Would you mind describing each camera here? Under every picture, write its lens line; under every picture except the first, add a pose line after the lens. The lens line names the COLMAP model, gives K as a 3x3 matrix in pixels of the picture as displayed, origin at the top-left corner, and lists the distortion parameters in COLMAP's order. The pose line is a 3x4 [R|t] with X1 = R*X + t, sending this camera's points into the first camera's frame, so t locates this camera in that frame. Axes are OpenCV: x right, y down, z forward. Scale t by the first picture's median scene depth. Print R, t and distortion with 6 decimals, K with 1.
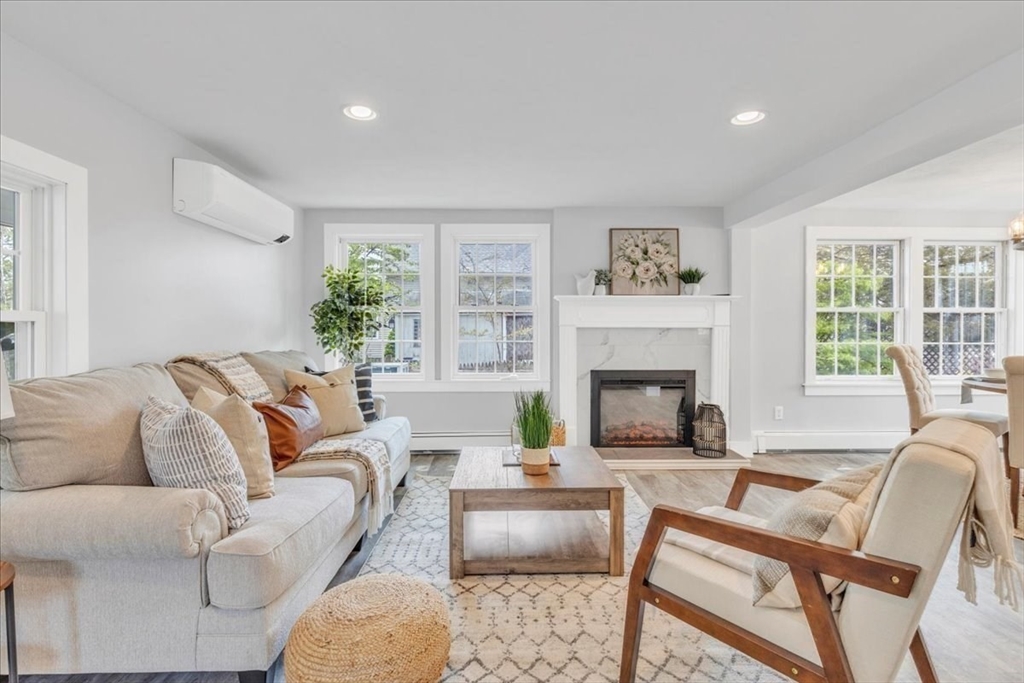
lens RADIAL K [[481.6, 0, 511.3], [0, 481.6, 332.7], [0, 0, 1]] dist [-0.010105, 0.000596]
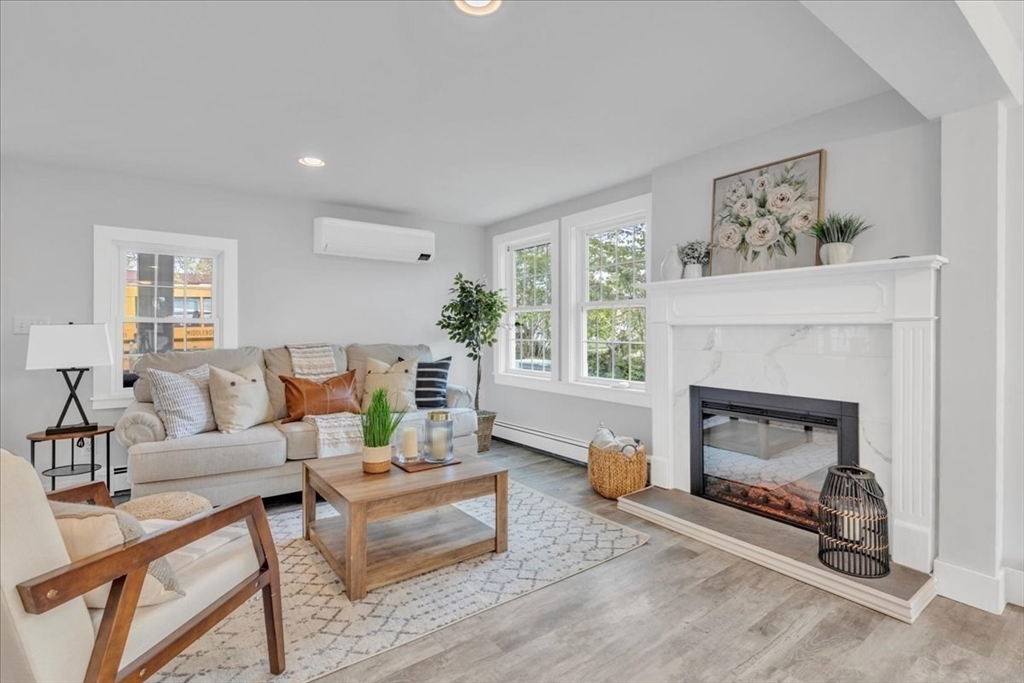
lens RADIAL K [[481.6, 0, 516.5], [0, 481.6, 335.2], [0, 0, 1]] dist [-0.010105, 0.000596]
pose [[0.590079, 0.008914, -0.807296, 0.594624], [-0.008383, 0.999953, 0.004914, 0.002466], [0.807302, 0.003868, 0.590126, 0.378966]]
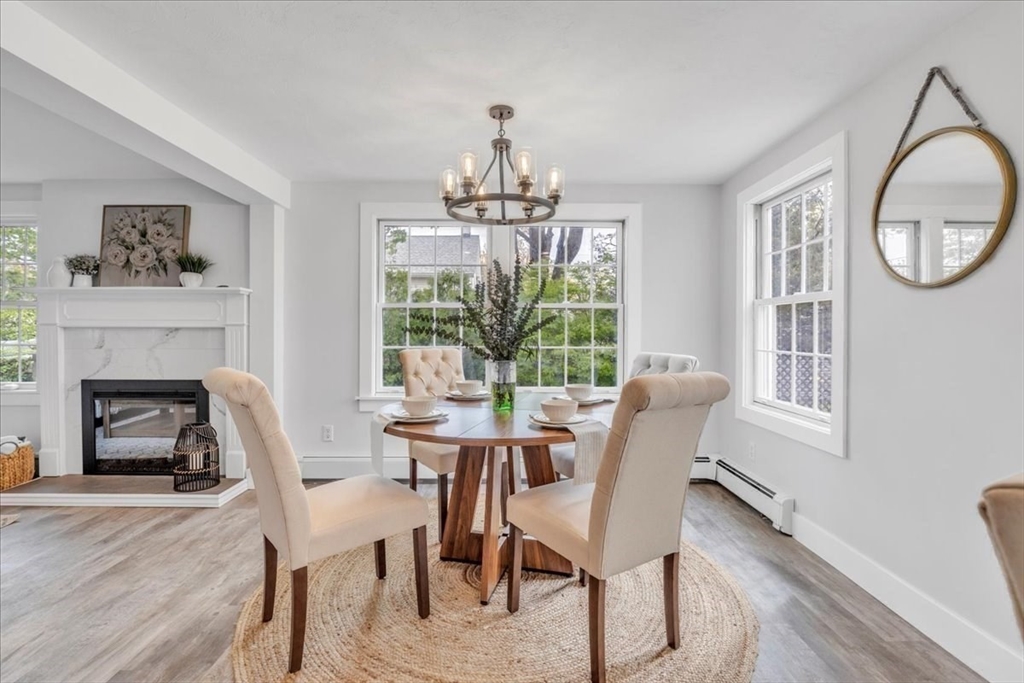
lens RADIAL K [[481.6, 0, 518.6], [0, 481.6, 331.2], [0, 0, 1]] dist [-0.010105, 0.000596]
pose [[0.999980, 0.000936, 0.006179, 0.907574], [-0.000865, 0.999935, -0.011348, 0.004479], [-0.006189, 0.011343, 0.999917, 0.192403]]
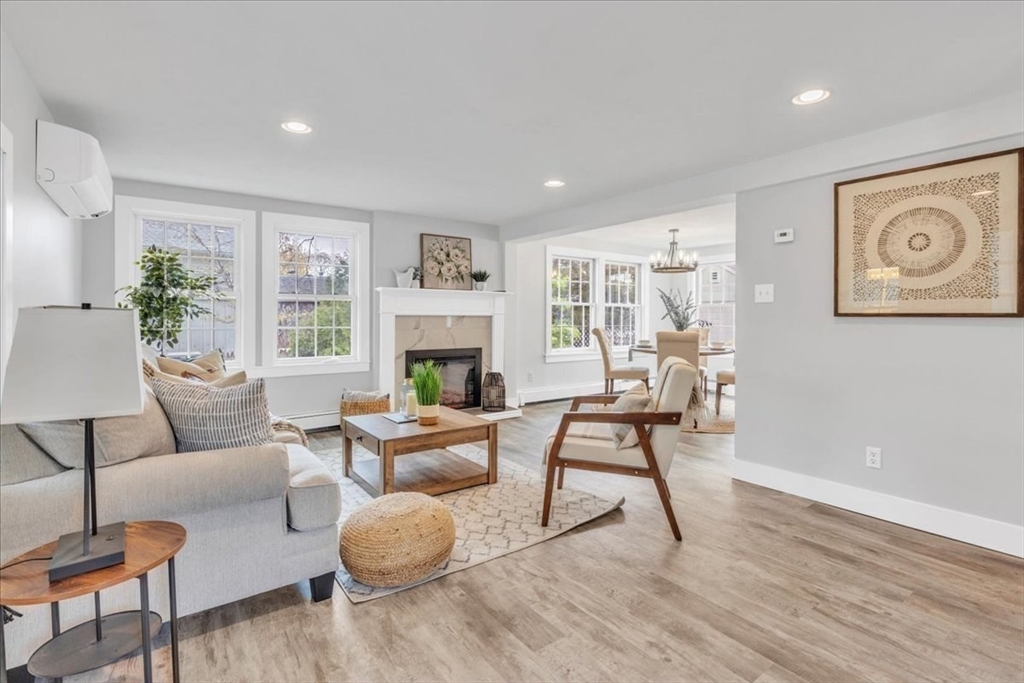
lens RADIAL K [[481.6, 0, 511.2], [0, 481.6, 318.1], [0, 0, 1]] dist [-0.010105, 0.000596]
pose [[0.822725, 0.001604, 0.568438, -0.301790], [0.001388, 0.999987, -0.004831, 0.003422], [-0.568438, 0.004764, 0.822712, -0.130162]]
